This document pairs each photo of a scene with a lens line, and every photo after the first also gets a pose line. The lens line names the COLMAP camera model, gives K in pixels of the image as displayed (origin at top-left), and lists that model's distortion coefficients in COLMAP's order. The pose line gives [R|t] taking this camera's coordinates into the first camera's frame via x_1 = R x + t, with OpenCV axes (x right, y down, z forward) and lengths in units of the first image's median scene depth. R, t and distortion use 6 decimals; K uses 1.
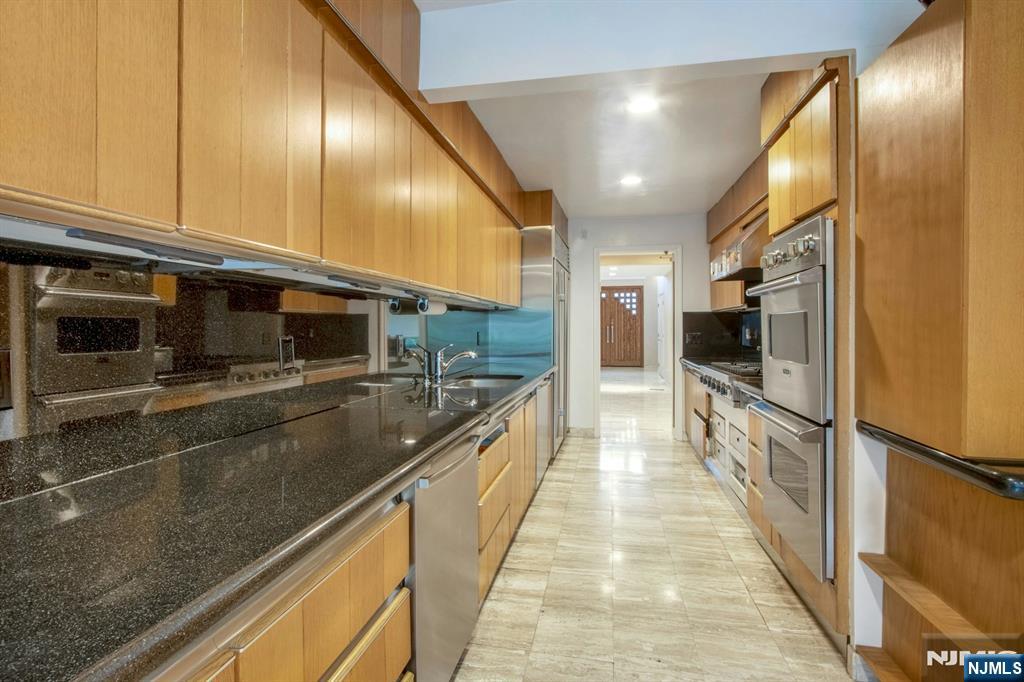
lens RADIAL K [[481.8, 0, 511.1], [0, 481.8, 334.7], [0, 0, 1]] dist [-0.006638, -0.001455]
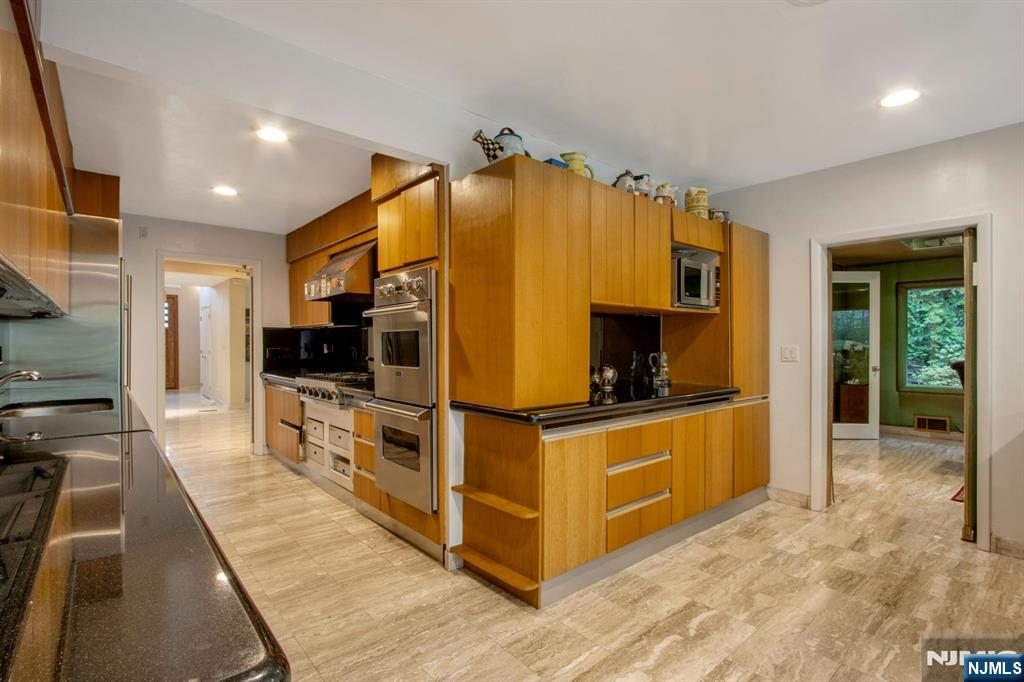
lens RADIAL K [[481.8, 0, 514.4], [0, 481.8, 344.7], [0, 0, 1]] dist [-0.006638, -0.001455]
pose [[0.610137, 0.003071, 0.792290, -0.224779], [0.008493, 0.999910, -0.010417, 0.007774], [-0.792251, 0.013085, 0.610055, -0.068577]]
